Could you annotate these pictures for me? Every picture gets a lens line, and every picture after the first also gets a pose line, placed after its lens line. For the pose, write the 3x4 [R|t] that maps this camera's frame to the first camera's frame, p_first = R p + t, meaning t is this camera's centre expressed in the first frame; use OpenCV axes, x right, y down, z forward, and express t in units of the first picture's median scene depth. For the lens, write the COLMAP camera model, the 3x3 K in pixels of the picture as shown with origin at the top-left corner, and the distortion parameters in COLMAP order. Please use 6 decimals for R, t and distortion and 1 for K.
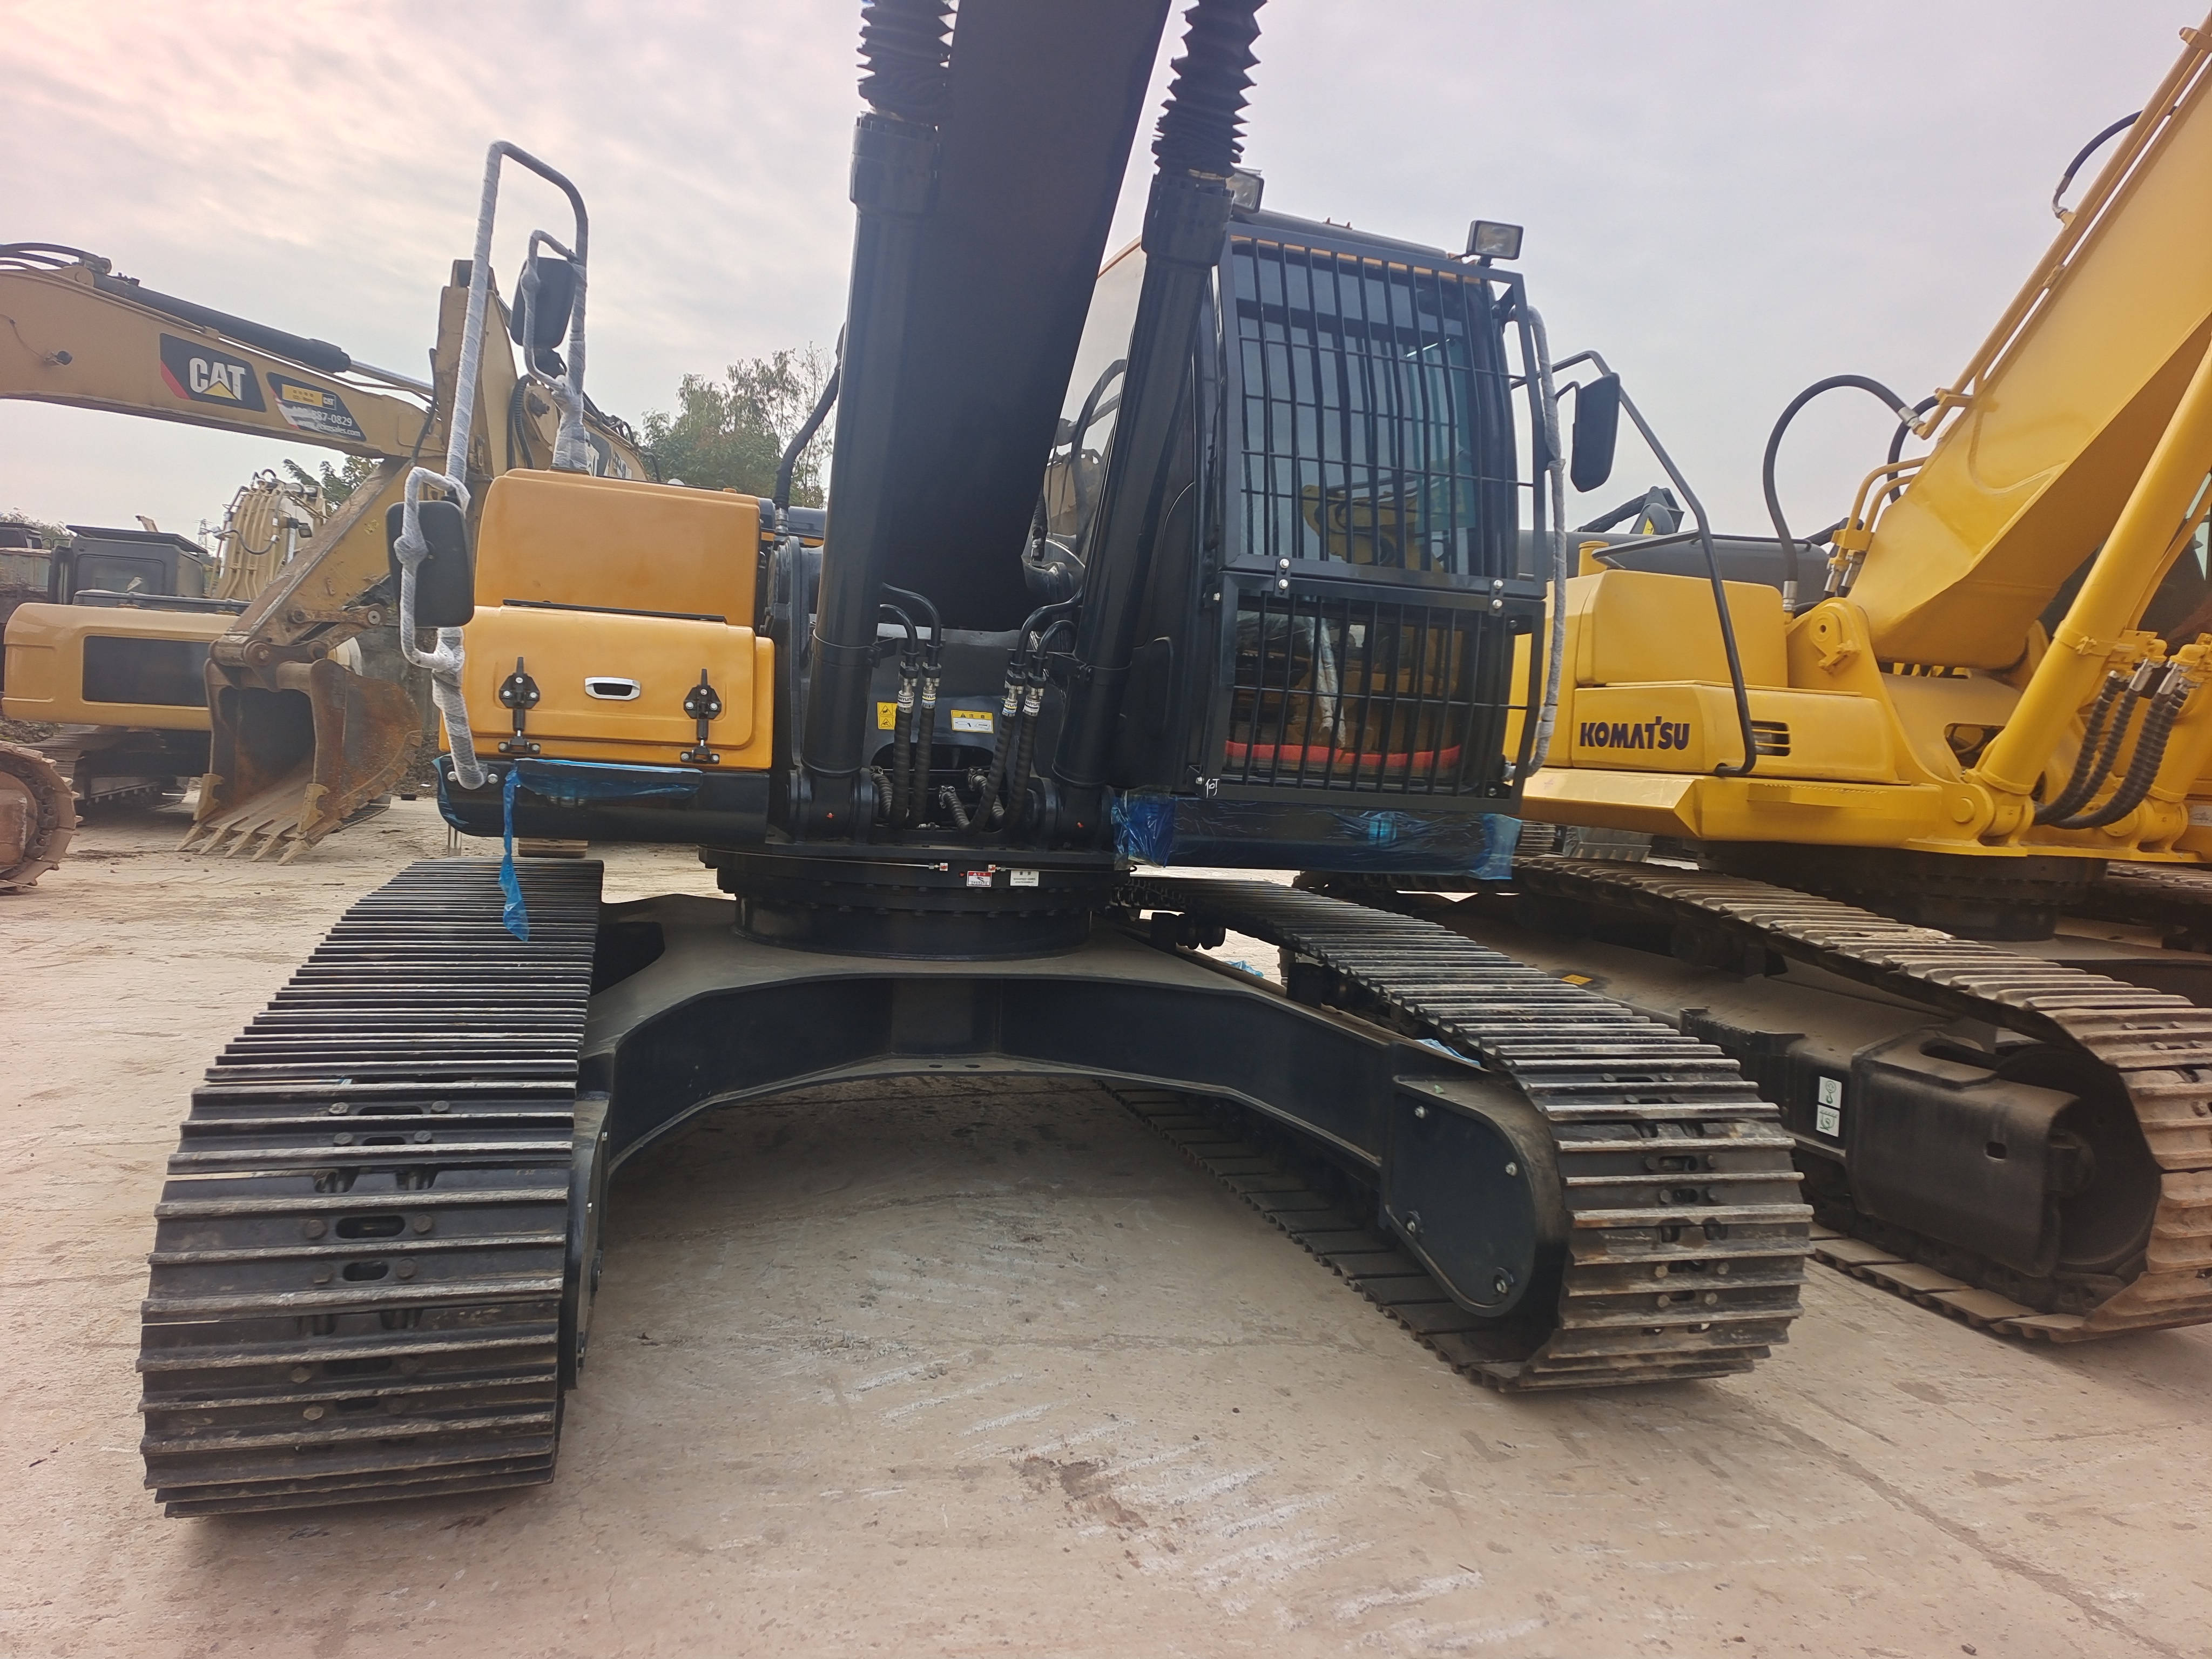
lens RADIAL K [[1464.3, 0, 1110.5], [0, 1464.3, 813.0], [0, 0, 1]] dist [0.050883, -0.044552]
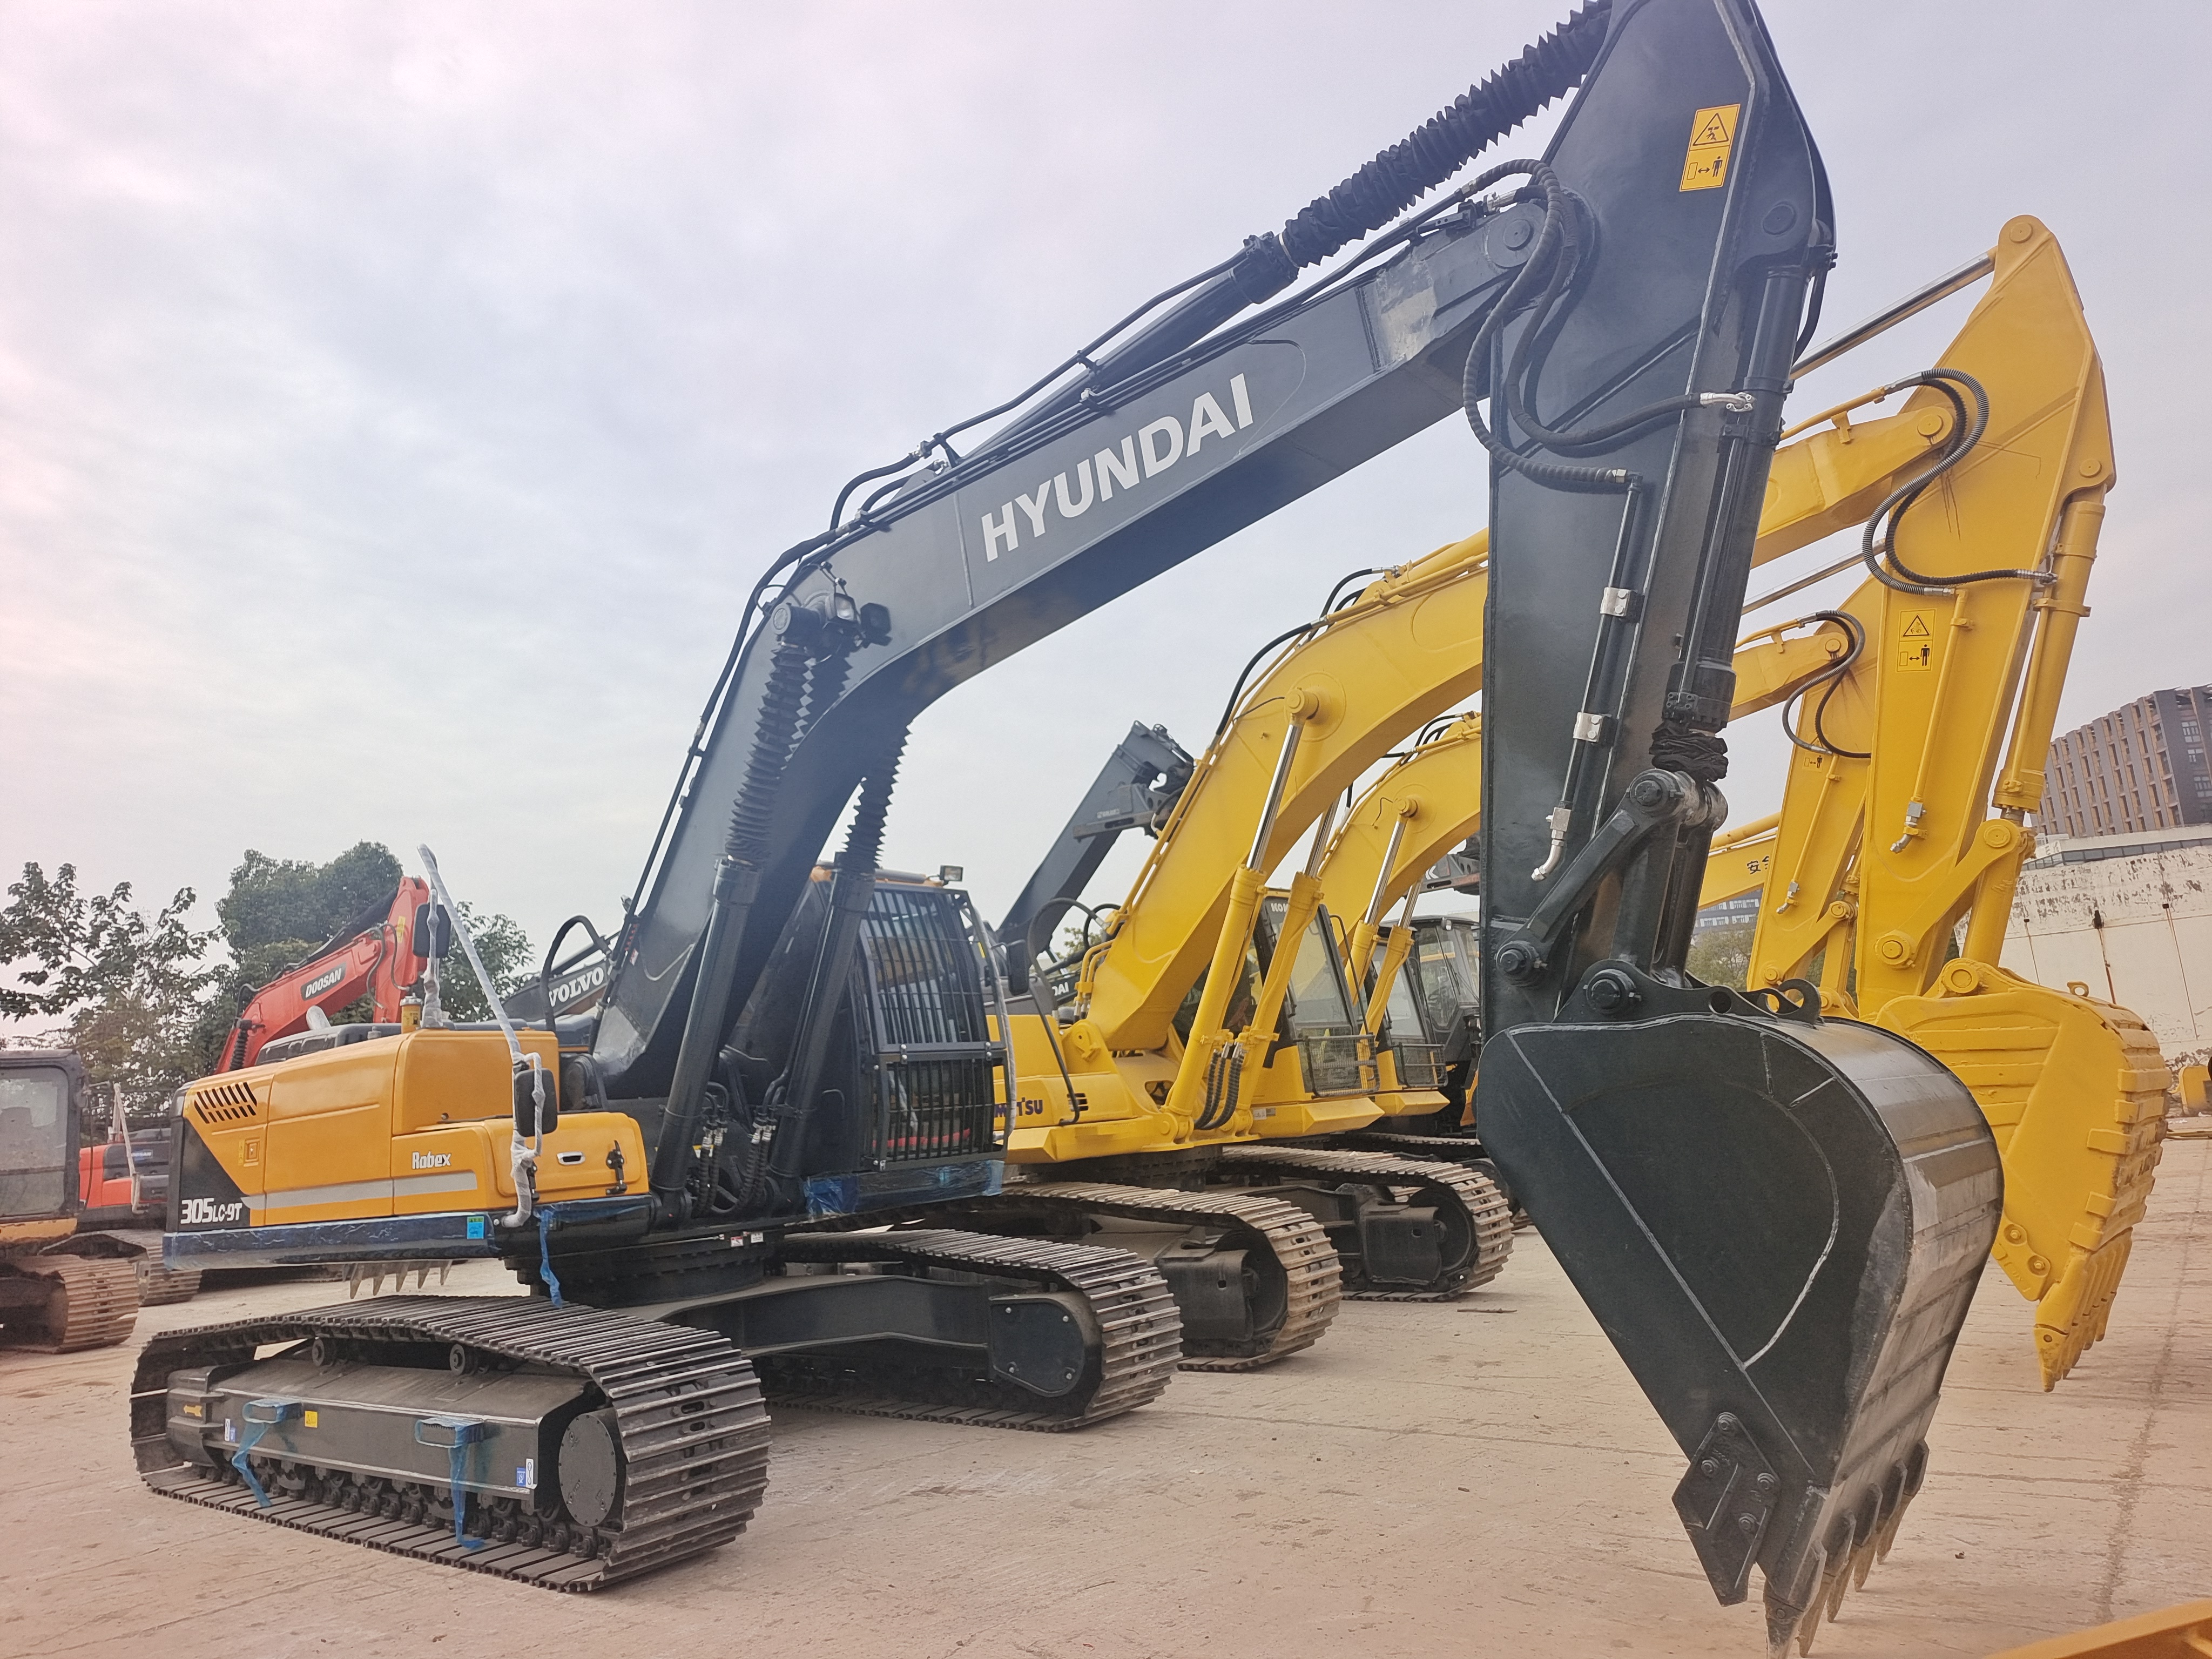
lens RADIAL K [[1464.3, 0, 1110.5], [0, 1464.3, 813.0], [0, 0, 1]] dist [0.050883, -0.044552]
pose [[0.831605, -0.012502, 0.555227, -0.682613], [0.150814, 0.967262, -0.204106, -0.023038], [-0.534499, 0.253472, 0.806265, -0.772857]]
